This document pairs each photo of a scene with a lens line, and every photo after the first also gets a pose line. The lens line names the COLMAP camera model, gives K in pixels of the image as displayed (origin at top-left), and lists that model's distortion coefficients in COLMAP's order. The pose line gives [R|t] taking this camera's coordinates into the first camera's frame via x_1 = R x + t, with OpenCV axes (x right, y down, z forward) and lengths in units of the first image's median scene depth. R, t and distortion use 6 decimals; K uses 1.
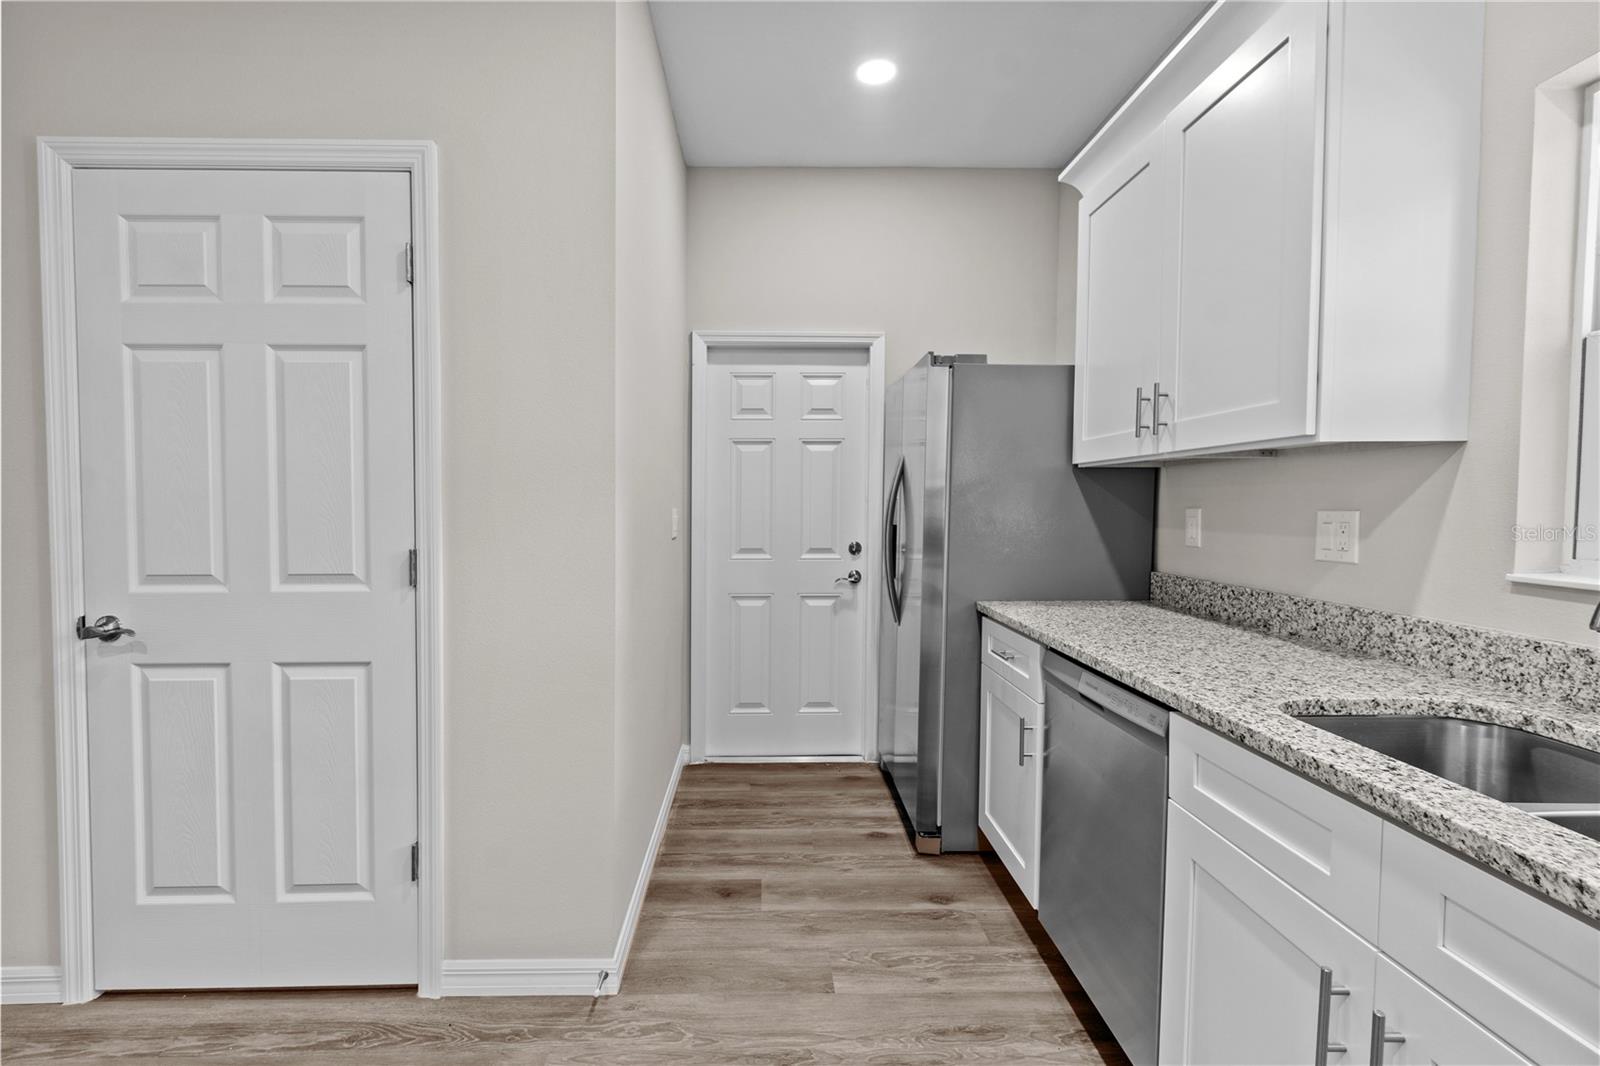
lens RADIAL K [[717.1, 0, 772.7], [0, 717.1, 528.8], [0, 0, 1]] dist [0.001390, 0.000041]
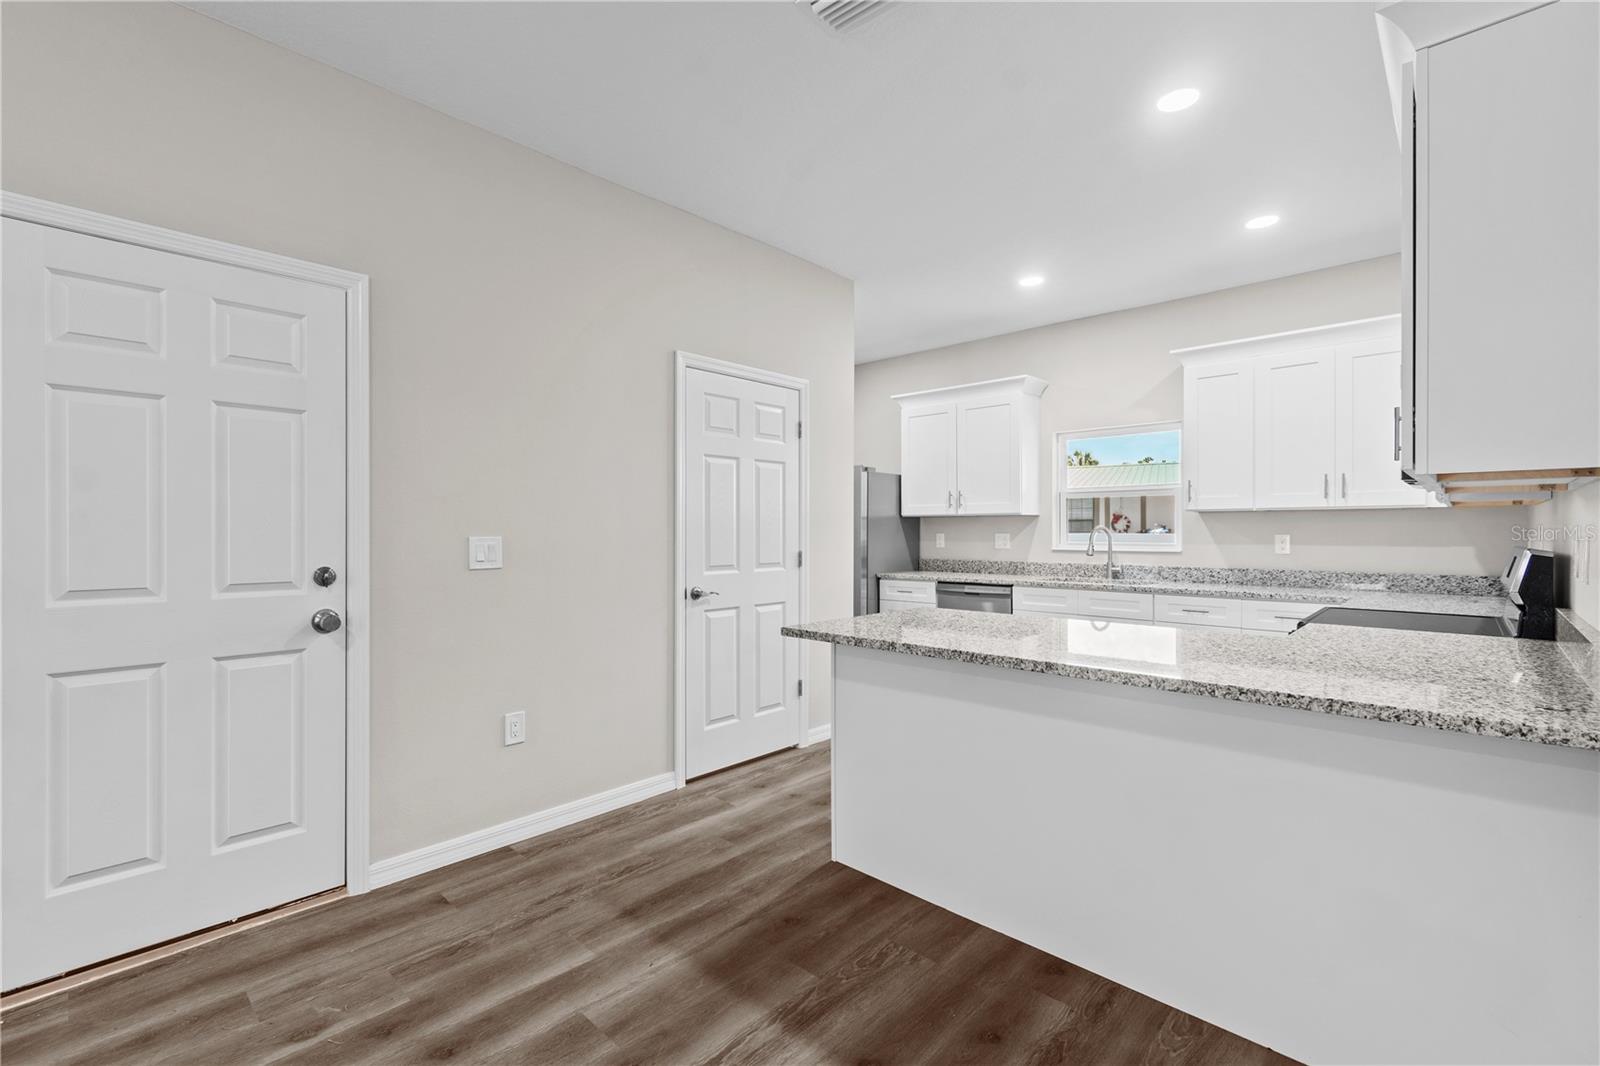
lens RADIAL K [[701.3, 0, 790.3], [0, 701.3, 534.5], [0, 0, 1]] dist [0.000299, -0.000686]
pose [[0.708175, -0.002955, 0.706031, -2.122685], [0.027382, 0.999354, -0.023282, 0.027089], [-0.705506, 0.035820, 0.707798, -0.584712]]
